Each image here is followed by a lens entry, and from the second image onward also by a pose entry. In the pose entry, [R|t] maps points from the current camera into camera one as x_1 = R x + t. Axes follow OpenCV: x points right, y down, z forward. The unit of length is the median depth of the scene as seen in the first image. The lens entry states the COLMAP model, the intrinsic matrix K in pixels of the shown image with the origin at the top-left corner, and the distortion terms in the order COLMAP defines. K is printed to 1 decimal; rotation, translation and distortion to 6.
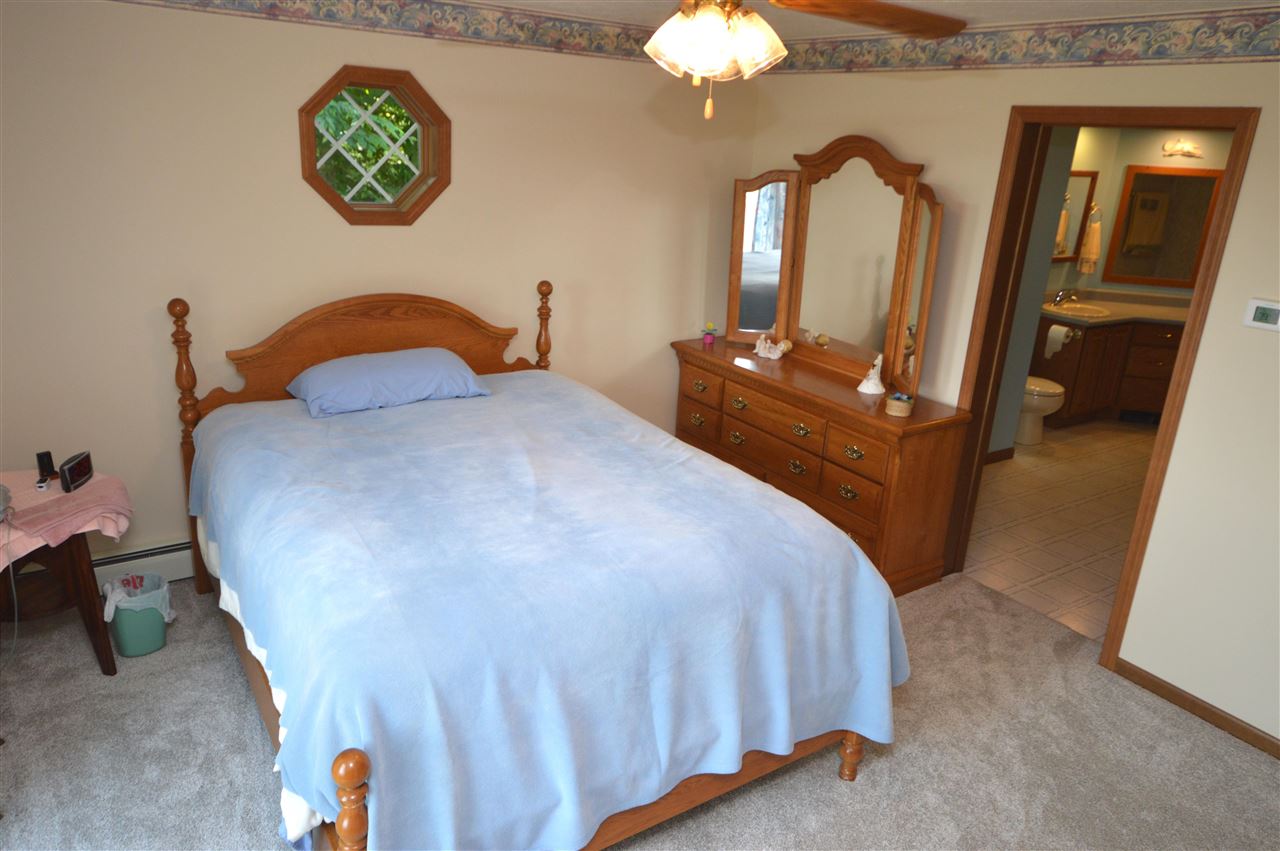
lens RADIAL K [[839.9, 0, 638.4], [0, 839.9, 396.2], [0, 0, 1]] dist [-0.000431, -0.000078]
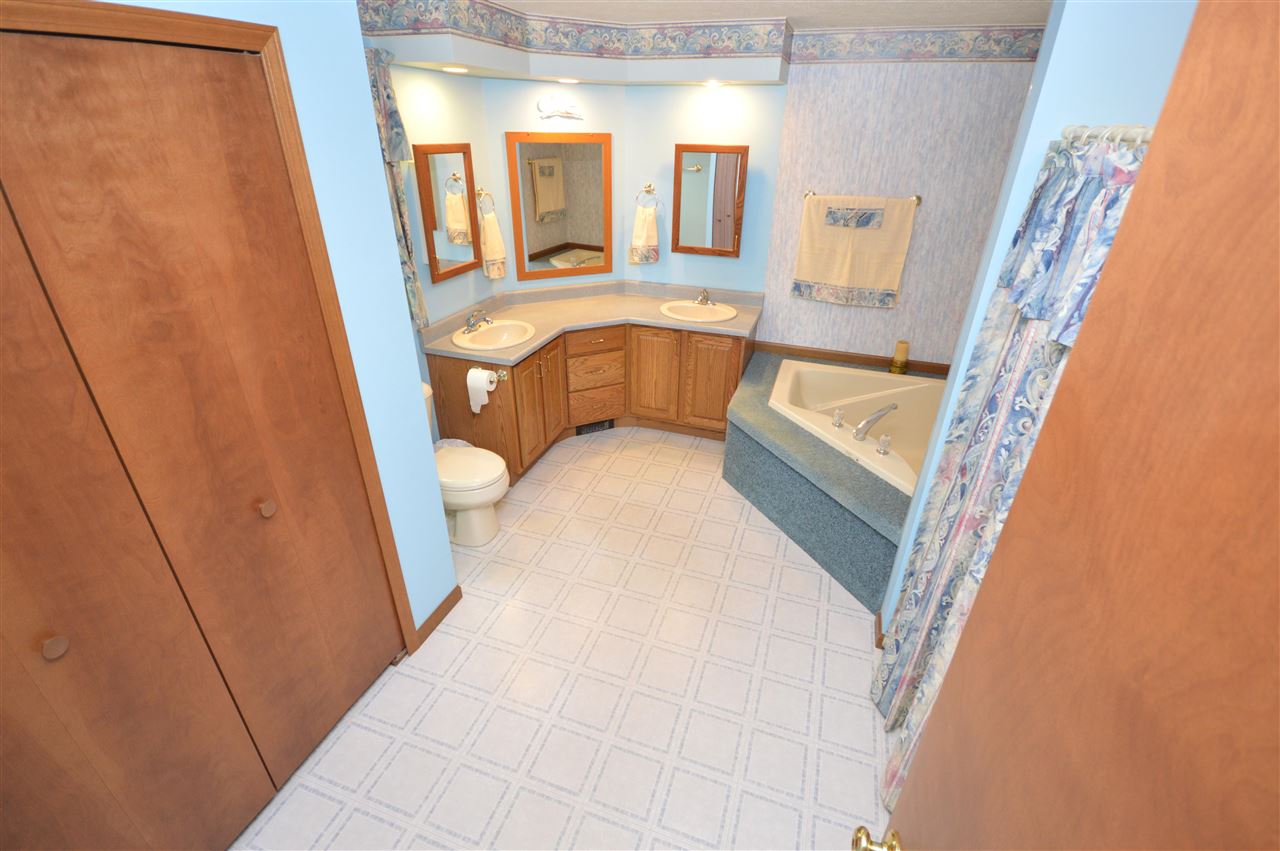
lens RADIAL K [[569.9, 0, 639.1], [0, 569.9, 430.6], [0, 0, 1]] dist [0.001354, -0.008433]
pose [[0.781091, -0.329113, 0.530642, 0.301168], [0.211681, 0.939064, 0.270834, -0.129035], [-0.587442, -0.099219, 0.803161, 0.463415]]
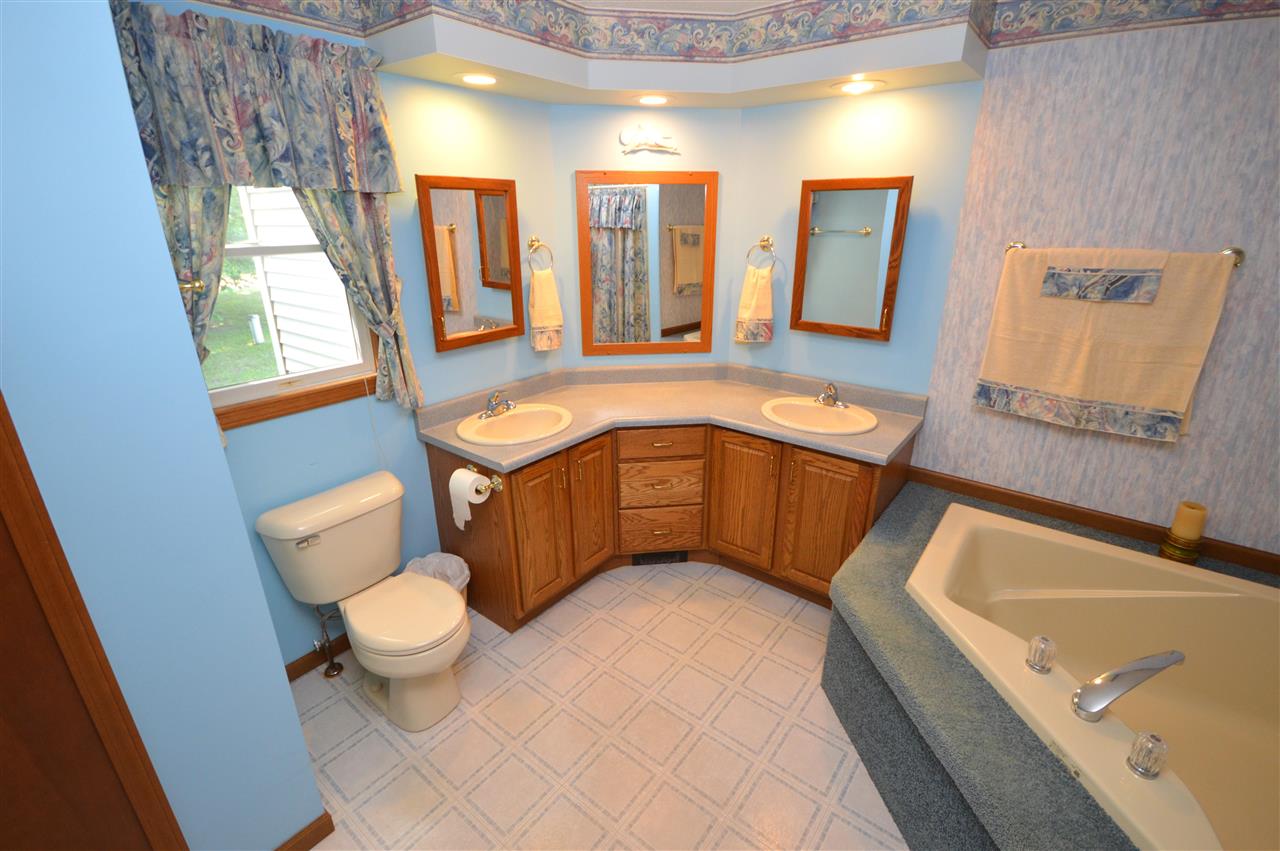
lens RADIAL K [[569.9, 0, 639.1], [0, 569.9, 430.6], [0, 0, 1]] dist [0.001354, -0.008433]
pose [[0.941676, -0.168667, 0.291200, 0.465545], [0.149459, 0.984919, 0.087160, -0.115181], [-0.301509, -0.038554, 0.952683, 0.569687]]
